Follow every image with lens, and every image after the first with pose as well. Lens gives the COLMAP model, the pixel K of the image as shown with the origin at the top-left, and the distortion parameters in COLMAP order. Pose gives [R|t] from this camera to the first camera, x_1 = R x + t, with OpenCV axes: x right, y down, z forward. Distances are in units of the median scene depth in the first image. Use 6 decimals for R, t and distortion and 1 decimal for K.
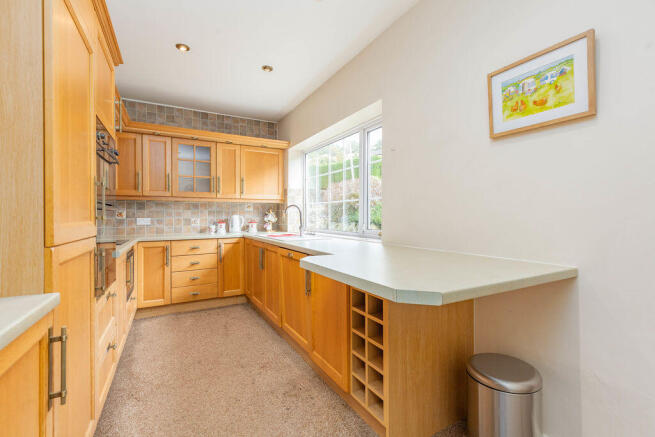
lens RADIAL K [[296.8, 0, 328.0], [0, 296.8, 218.6], [0, 0, 1]] dist [0.001907, -0.000138]
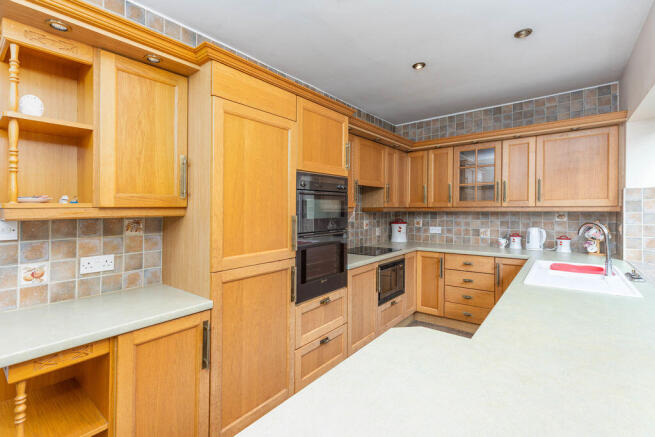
lens RADIAL K [[296.8, 0, 322.7], [0, 296.8, 207.3], [0, 0, 1]] dist [0.001907, -0.000138]
pose [[0.374944, -0.008535, -0.927008, 0.208947], [-0.002963, 0.999941, -0.010404, -0.057997], [0.927043, 0.006647, 0.374897, 0.218230]]
